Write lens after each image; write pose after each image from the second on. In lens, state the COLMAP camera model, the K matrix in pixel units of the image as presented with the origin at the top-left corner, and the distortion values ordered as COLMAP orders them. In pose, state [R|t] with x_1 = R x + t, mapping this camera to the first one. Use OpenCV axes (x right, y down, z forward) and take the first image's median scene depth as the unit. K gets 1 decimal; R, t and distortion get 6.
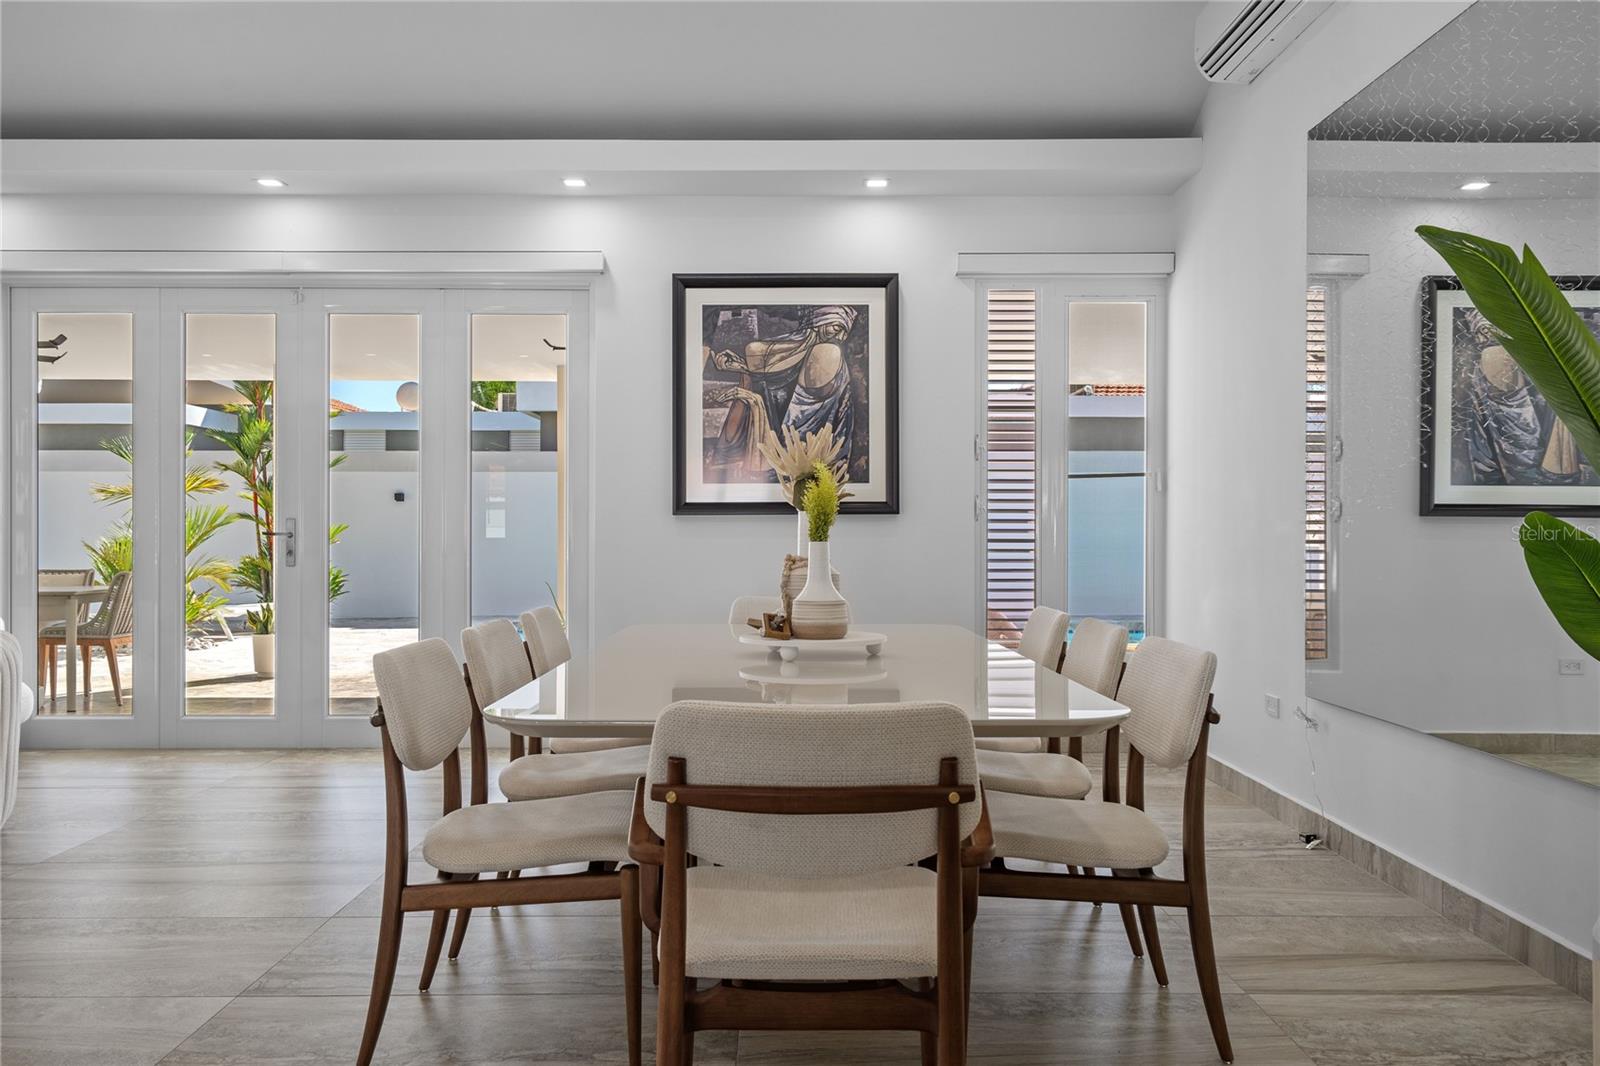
lens RADIAL K [[1212.8, 0, 790.8], [0, 1212.8, 549.4], [0, 0, 1]] dist [0.003586, -0.007410]
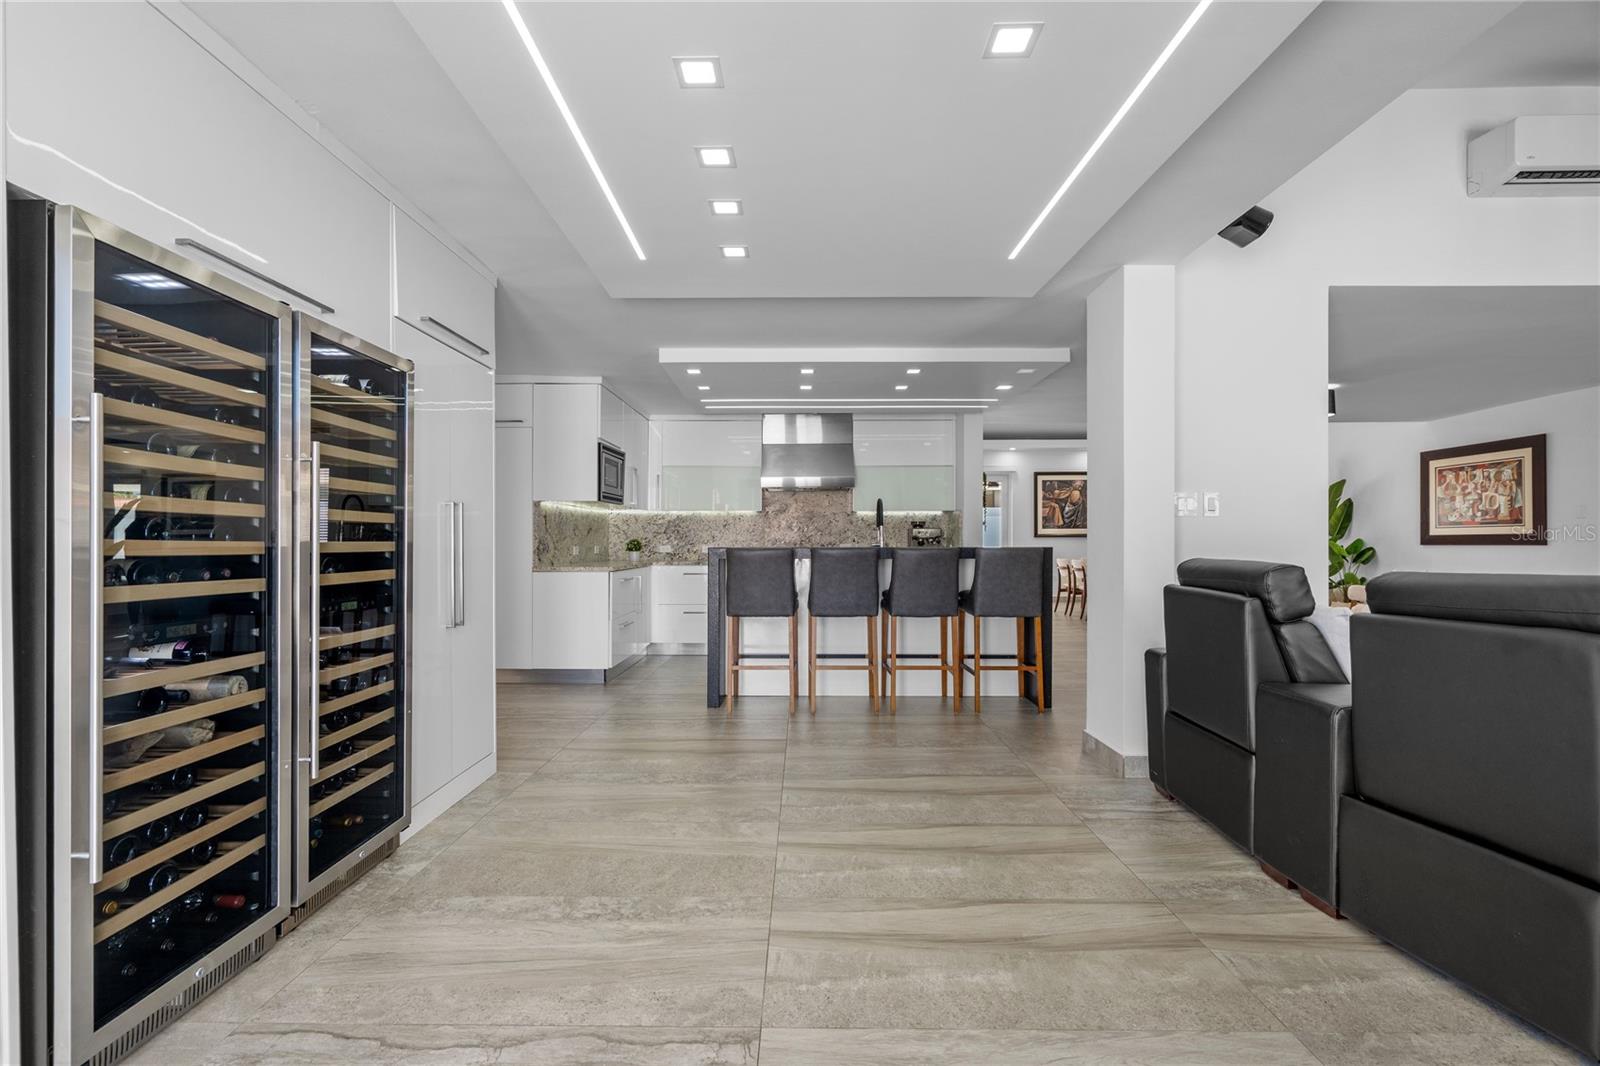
lens RADIAL K [[720.9, 0, 796.1], [0, 720.9, 538.6], [0, 0, 1]] dist [-0.003089, 0.001857]
pose [[0.999789, -0.002692, -0.020357, -0.776343], [0.002352, 0.999858, -0.016681, 0.010173], [0.020399, 0.016630, 0.999654, -1.200394]]
